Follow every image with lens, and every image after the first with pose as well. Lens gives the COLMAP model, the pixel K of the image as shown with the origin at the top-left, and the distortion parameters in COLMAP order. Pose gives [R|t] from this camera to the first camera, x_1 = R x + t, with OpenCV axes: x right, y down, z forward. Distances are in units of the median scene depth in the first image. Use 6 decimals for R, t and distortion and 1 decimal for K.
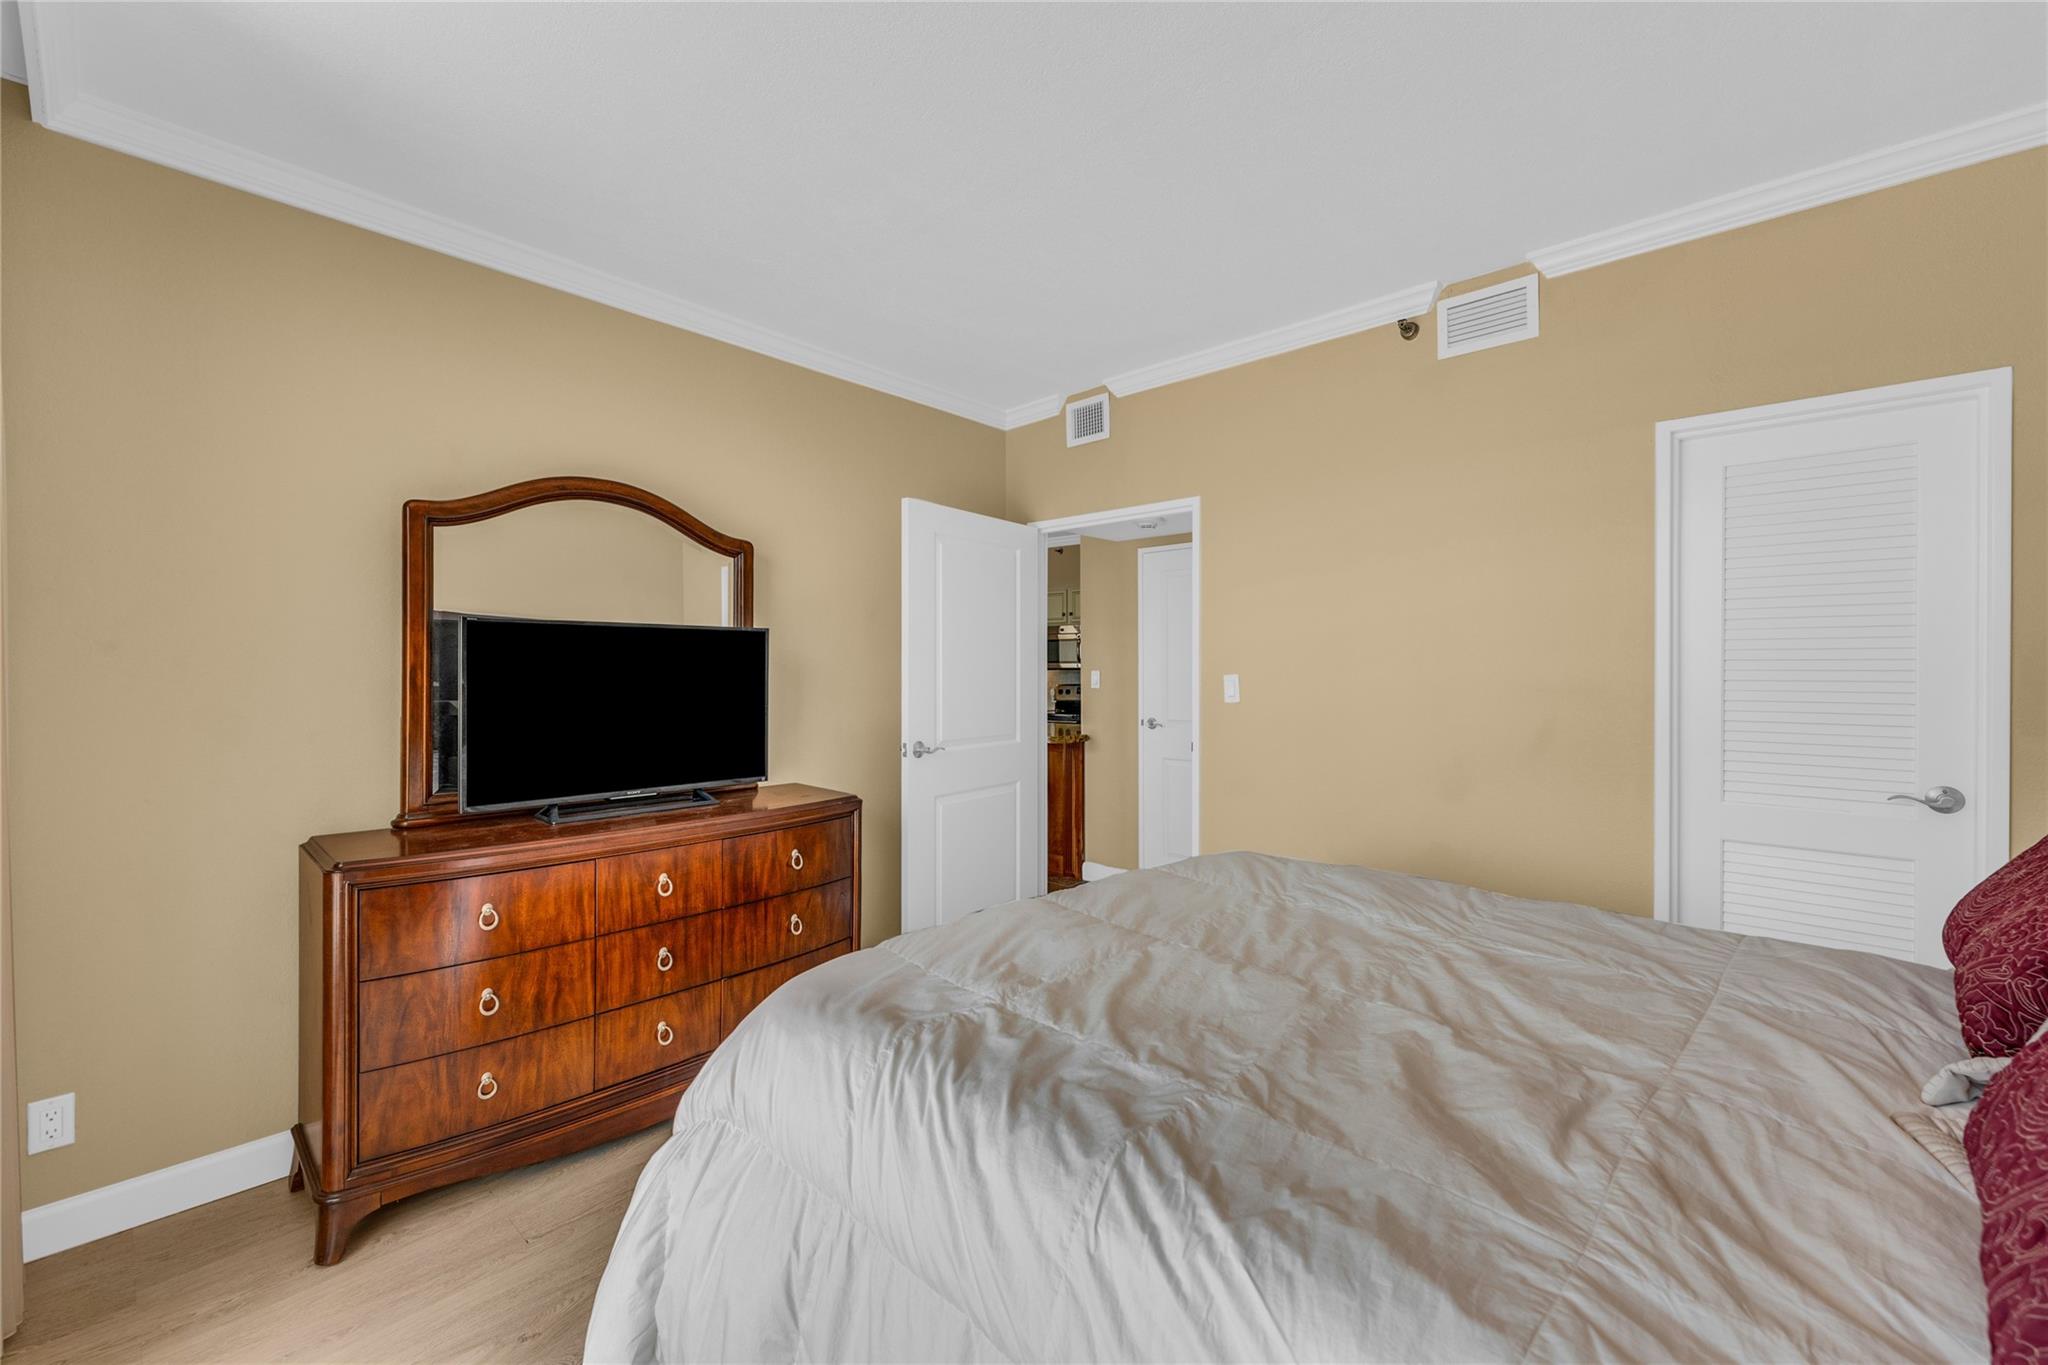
lens RADIAL K [[868.8, 0, 1034.2], [0, 868.8, 680.3], [0, 0, 1]] dist [0.001890, -0.000197]
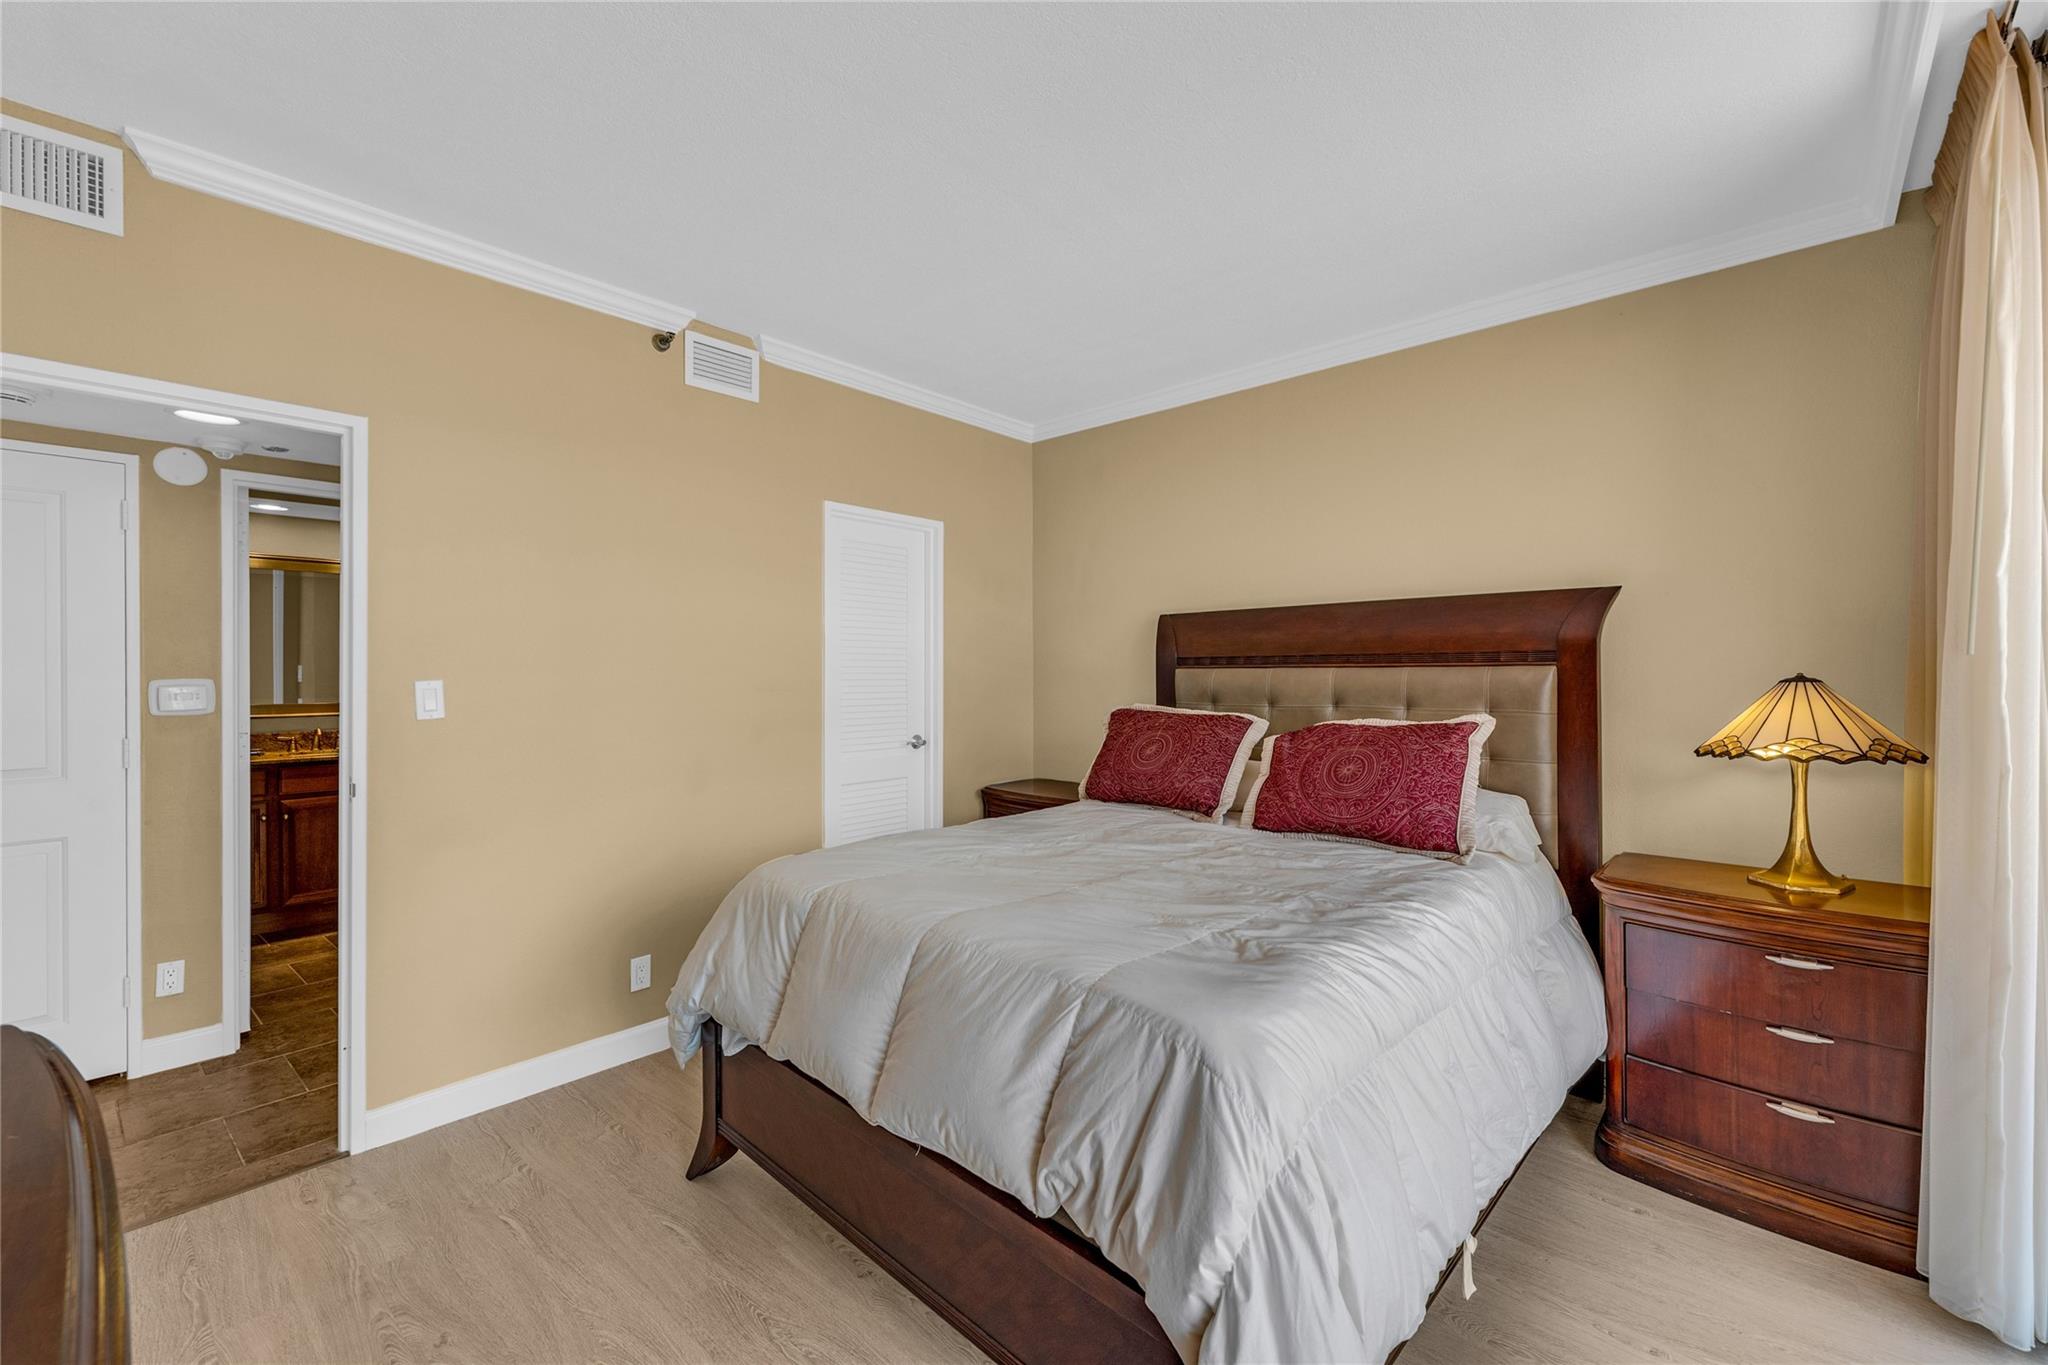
lens RADIAL K [[868.8, 0, 1014.5], [0, 868.8, 685.6], [0, 0, 1]] dist [0.001890, -0.000197]
pose [[-0.038913, -0.015861, 0.999117, -0.468471], [0.013626, 0.999773, 0.016402, -0.006801], [-0.999150, 0.014252, -0.038688, 0.479894]]
